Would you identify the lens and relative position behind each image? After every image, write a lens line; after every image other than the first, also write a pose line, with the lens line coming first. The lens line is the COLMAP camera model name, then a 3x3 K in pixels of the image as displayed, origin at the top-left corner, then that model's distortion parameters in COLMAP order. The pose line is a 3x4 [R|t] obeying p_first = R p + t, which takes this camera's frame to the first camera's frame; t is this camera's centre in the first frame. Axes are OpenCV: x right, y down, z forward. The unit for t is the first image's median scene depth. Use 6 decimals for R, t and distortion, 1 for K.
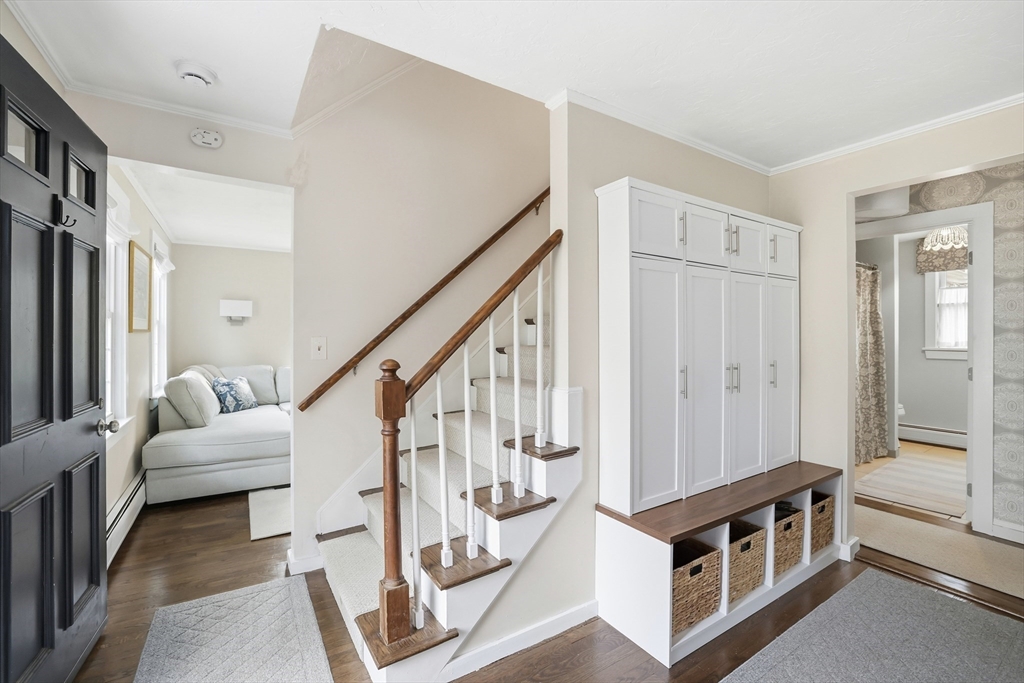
lens RADIAL K [[442.1, 0, 509.6], [0, 442.1, 333.2], [0, 0, 1]] dist [-0.054195, 0.021626]
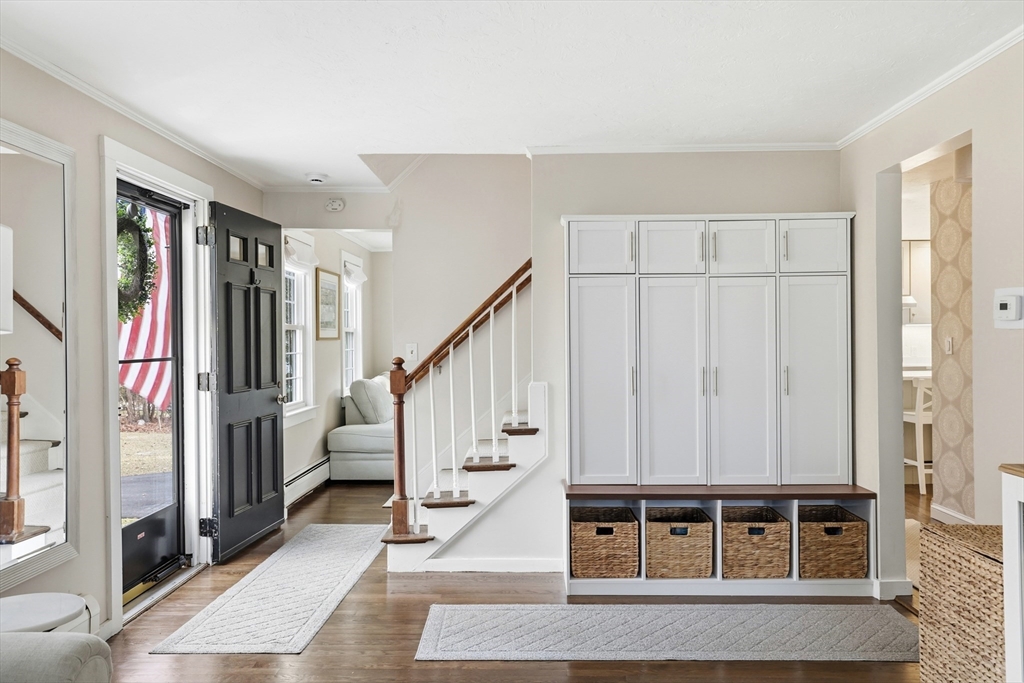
lens RADIAL K [[763.0, 0, 512.0], [0, 763.0, 341.5], [0, 0, 1]] dist [0.001084, 0.000065]
pose [[0.834875, -0.005898, -0.550409, 1.189237], [0.010466, 0.999932, 0.005160, -0.005662], [0.550341, -0.010069, 0.834879, -0.804336]]
